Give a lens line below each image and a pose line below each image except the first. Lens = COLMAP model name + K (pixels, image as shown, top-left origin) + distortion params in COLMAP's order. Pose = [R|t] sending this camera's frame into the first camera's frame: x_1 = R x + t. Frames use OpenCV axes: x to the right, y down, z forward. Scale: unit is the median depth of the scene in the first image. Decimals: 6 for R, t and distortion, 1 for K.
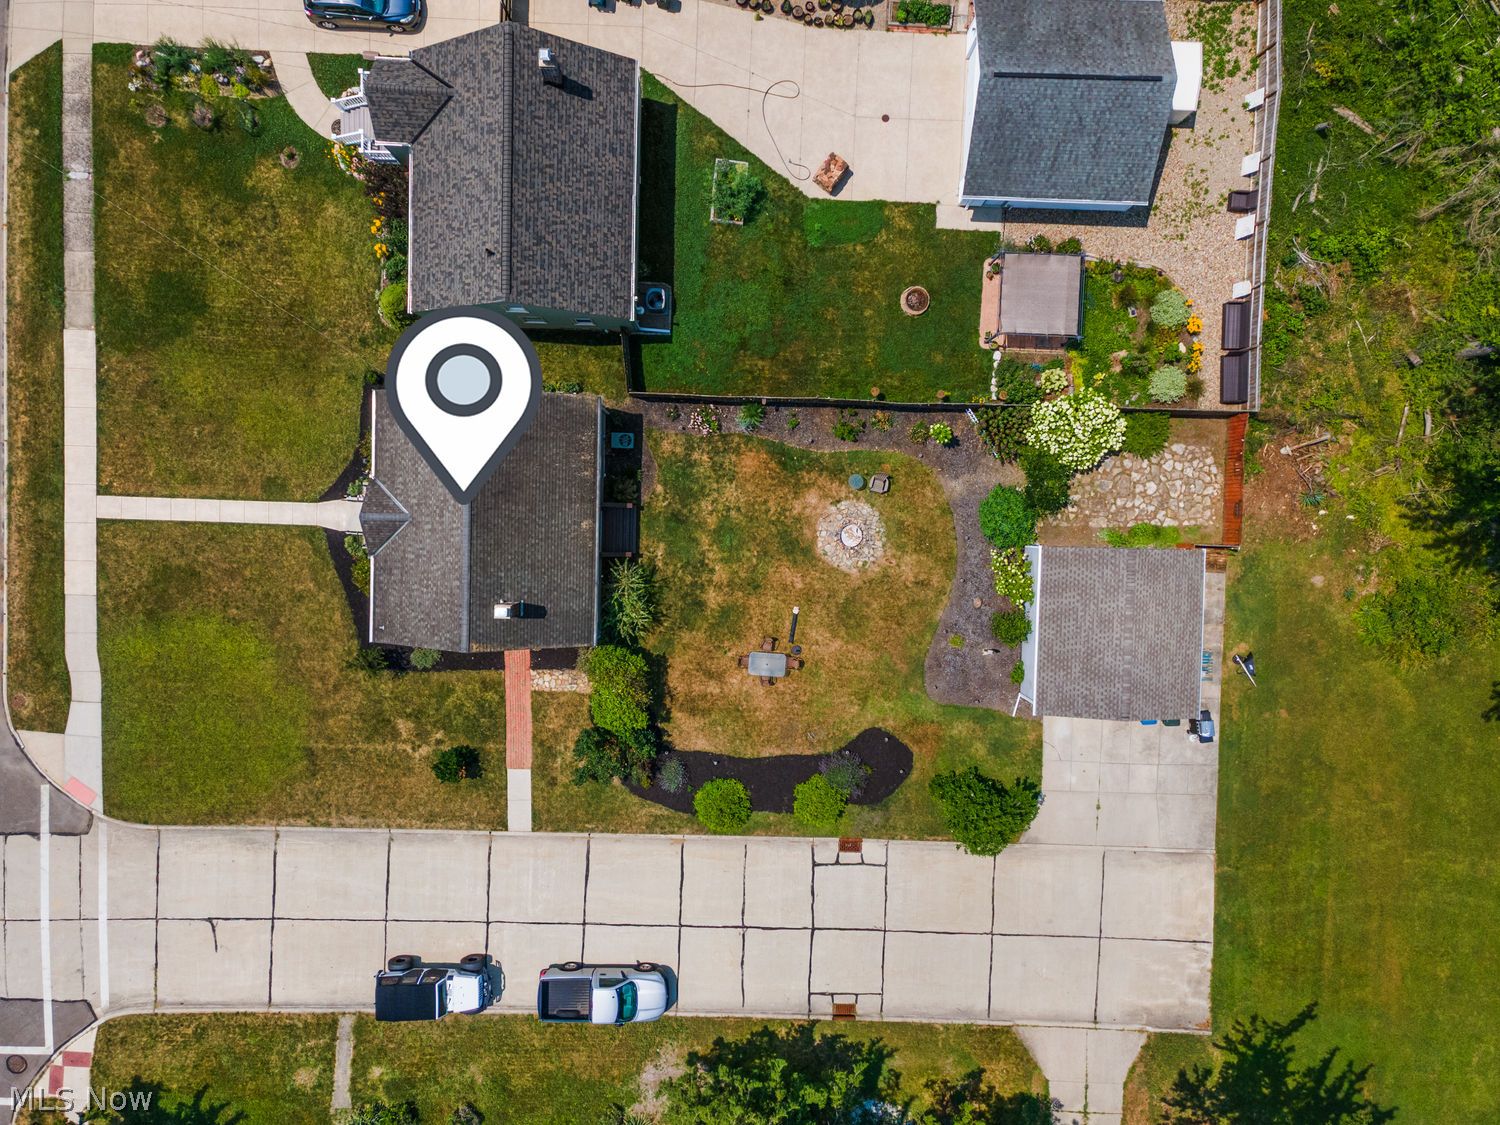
lens RADIAL K [[1116.8, 0, 748.7], [0, 1116.8, 566.1], [0, 0, 1]] dist [0.035751, 0.022205]
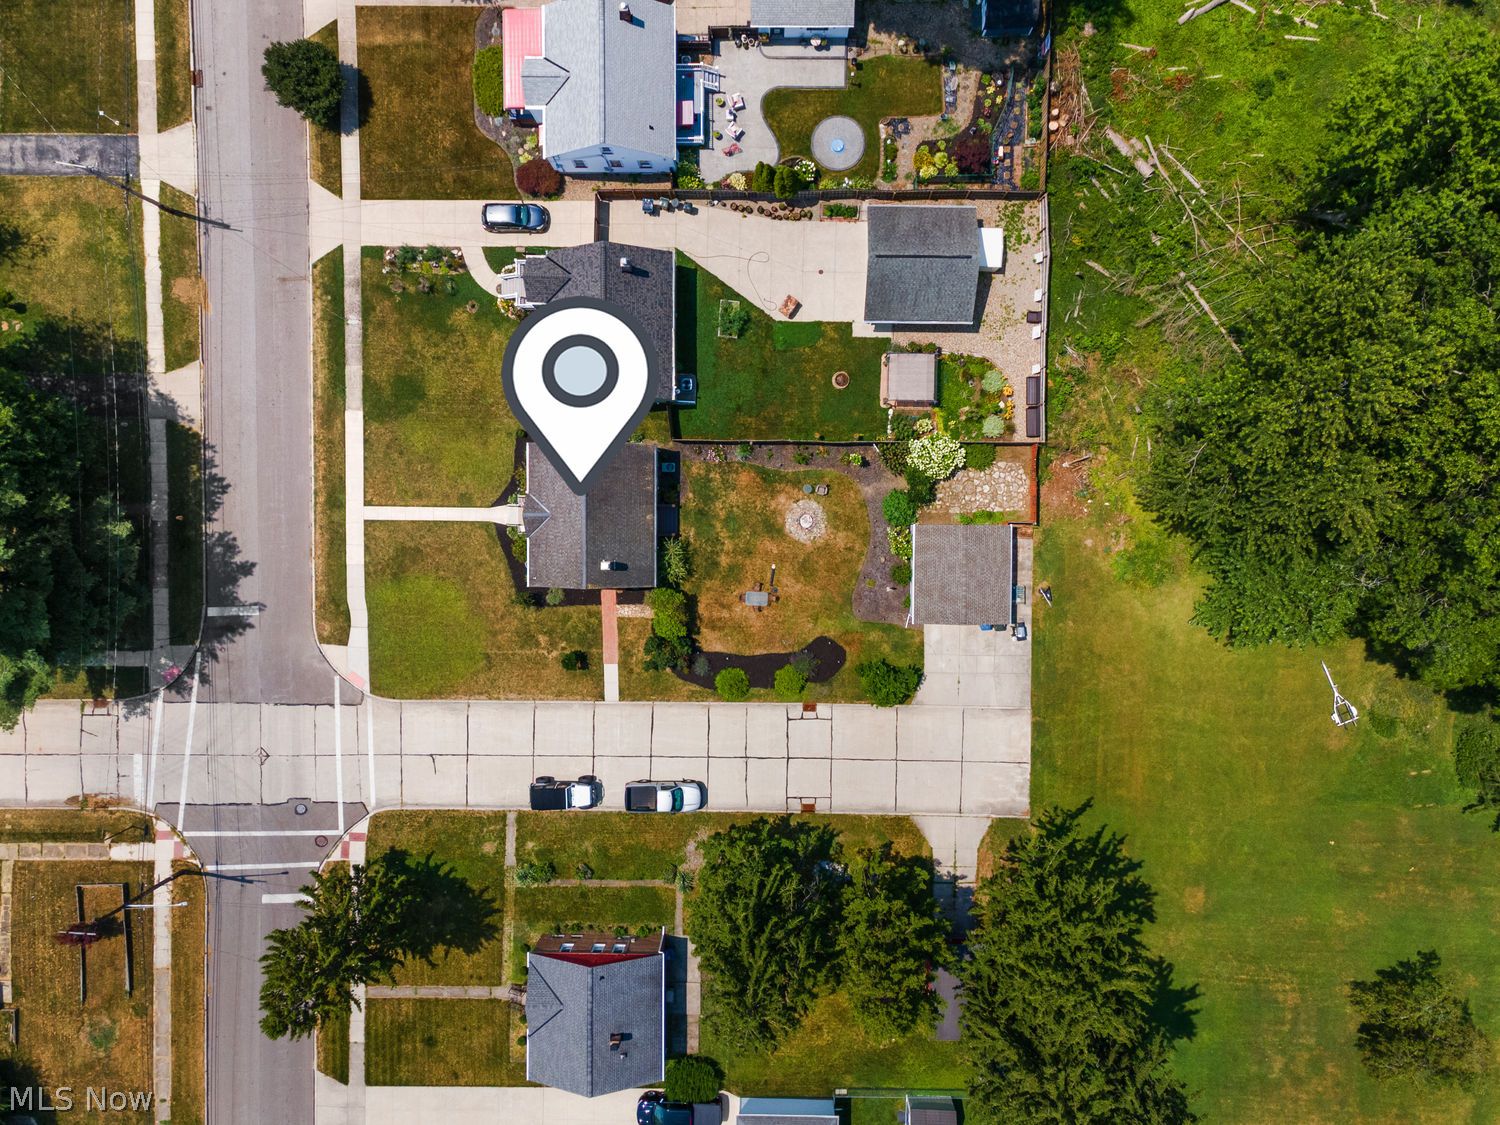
lens RADIAL K [[1116.8, 0, 749.6], [0, 1116.8, 567.1], [0, 0, 1]] dist [0.035751, 0.022205]
pose [[0.999333, -0.018785, -0.031327, 0.058894], [0.018790, 0.999823, -0.000126, 0.040297], [0.031324, -0.000462, 0.999509, -0.673195]]
